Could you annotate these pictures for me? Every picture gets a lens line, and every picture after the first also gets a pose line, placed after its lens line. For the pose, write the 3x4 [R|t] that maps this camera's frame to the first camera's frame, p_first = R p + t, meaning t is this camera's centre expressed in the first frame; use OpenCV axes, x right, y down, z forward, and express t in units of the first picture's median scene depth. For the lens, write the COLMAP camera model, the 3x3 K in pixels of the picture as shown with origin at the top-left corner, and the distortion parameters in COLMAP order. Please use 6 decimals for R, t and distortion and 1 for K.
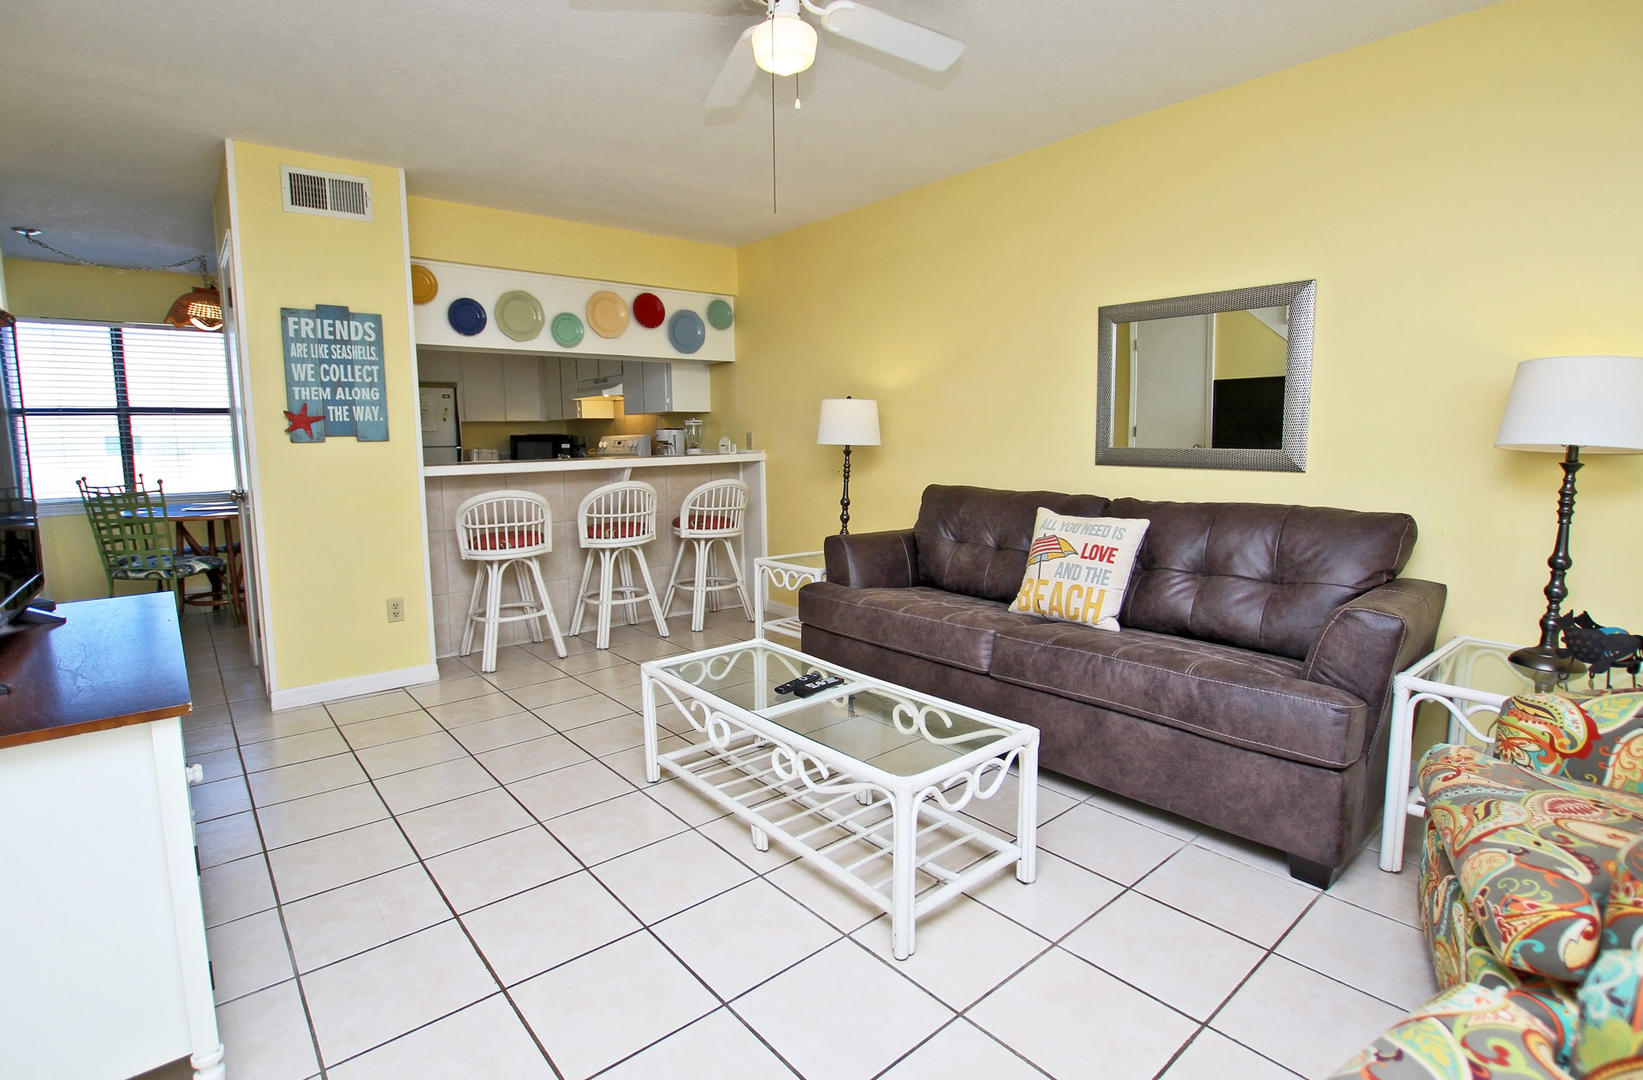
lens RADIAL K [[791.7, 0, 815.7], [0, 791.7, 522.9], [0, 0, 1]] dist [-0.018952, 0.000392]
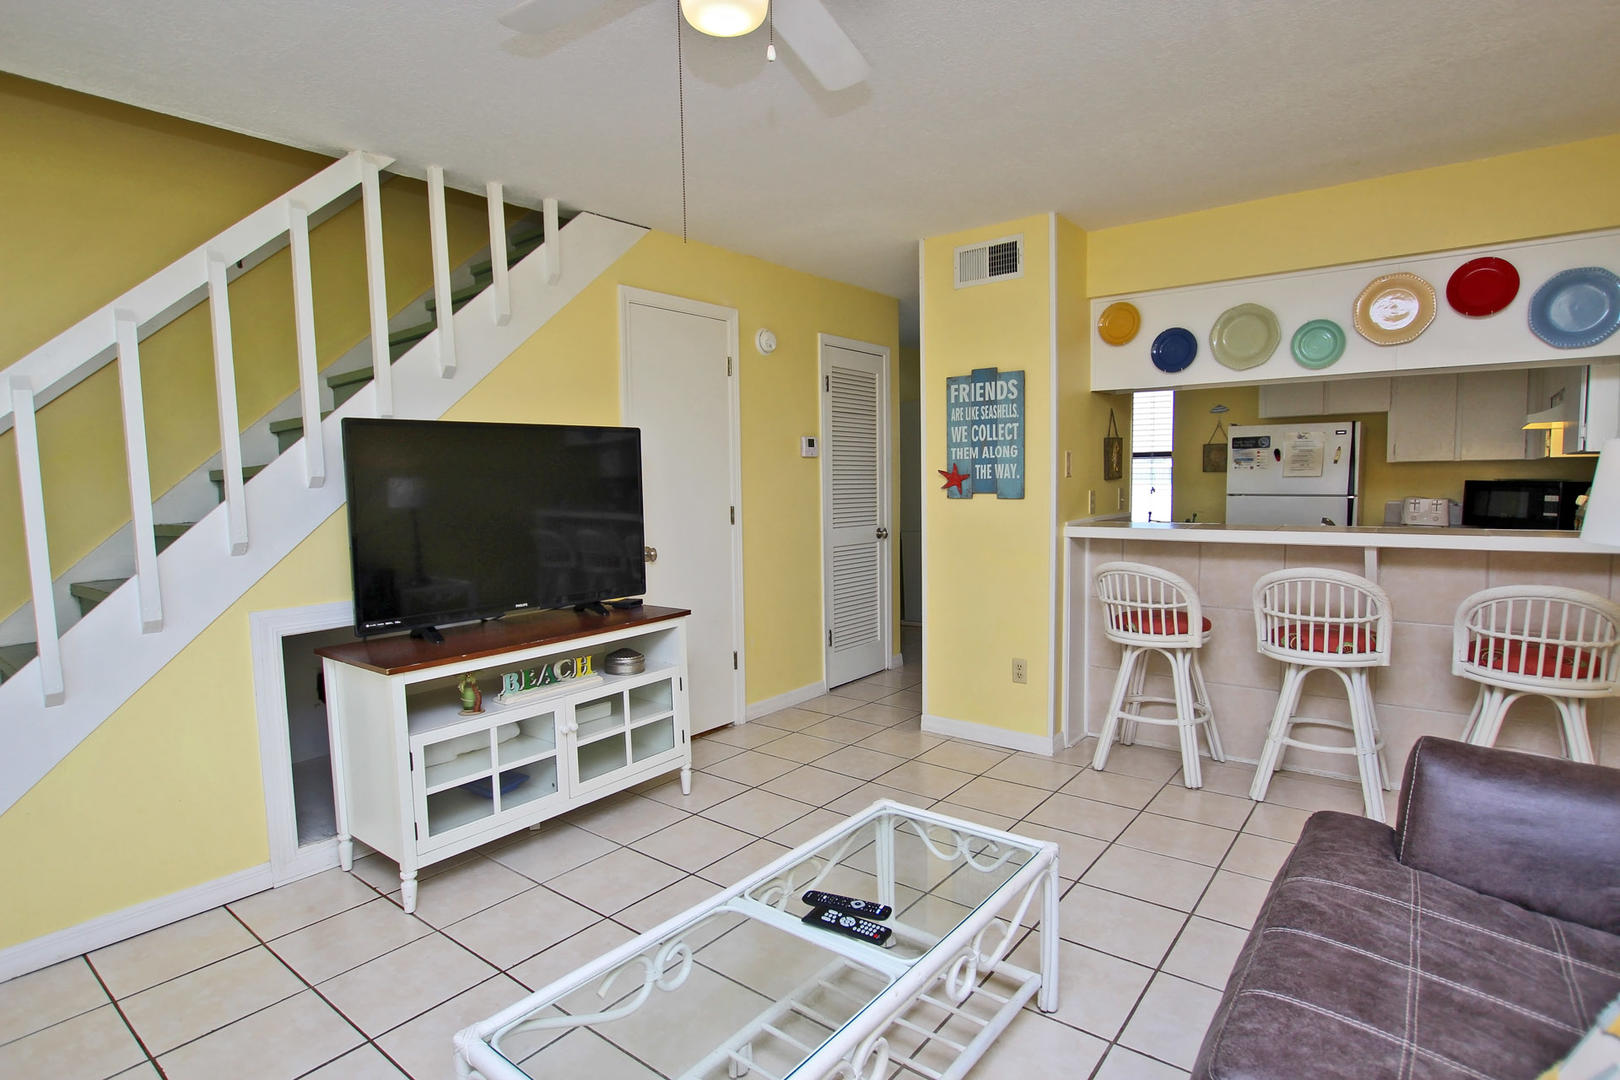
lens RADIAL K [[834.5, 0, 819.2], [0, 834.5, 550.0], [0, 0, 1]] dist [-0.020439, 0.003455]
pose [[0.206975, 0.098551, -0.973370, 0.394847], [-0.098330, 0.991971, 0.079526, -0.093373], [0.973392, 0.079252, 0.215004, 0.508379]]
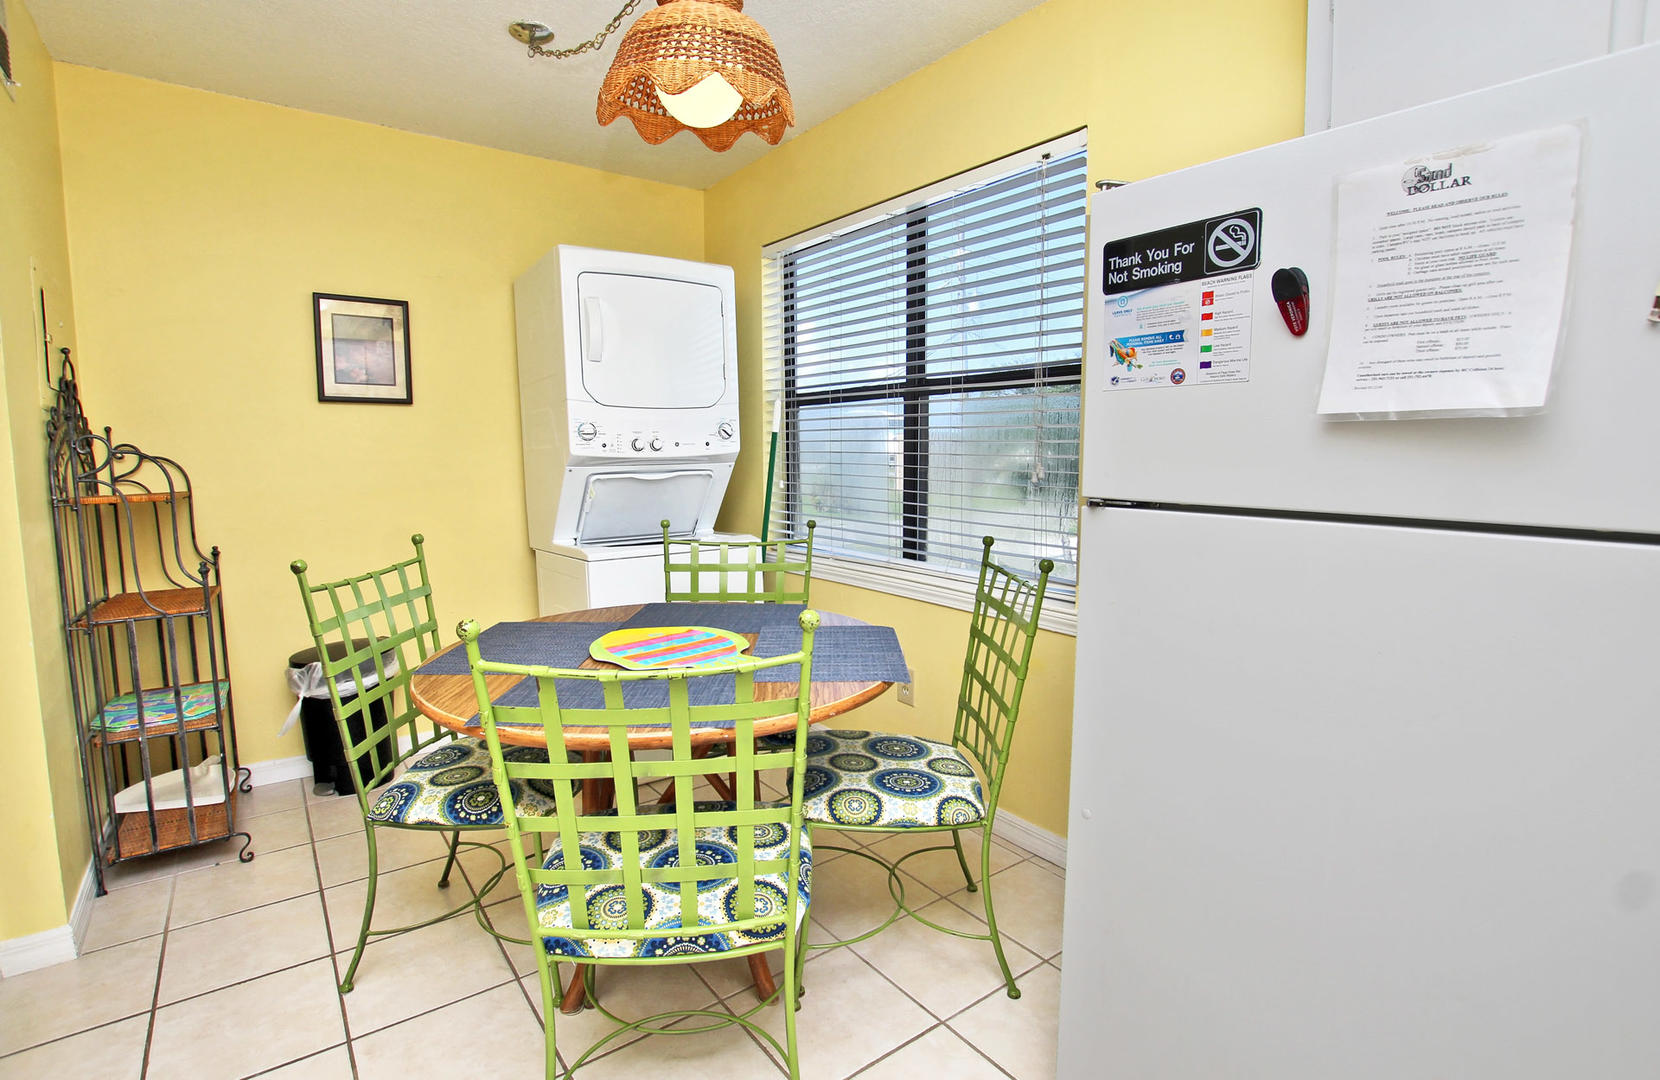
lens RADIAL K [[812.7, 0, 829.3], [0, 812.7, 537.9], [0, 0, 1]] dist [0.000734, 0.000067]
pose [[-0.075648, 0.127291, -0.988976, -0.542370], [-0.102683, 0.985551, 0.134704, -0.162543], [0.991833, 0.111741, -0.061484, 1.423424]]
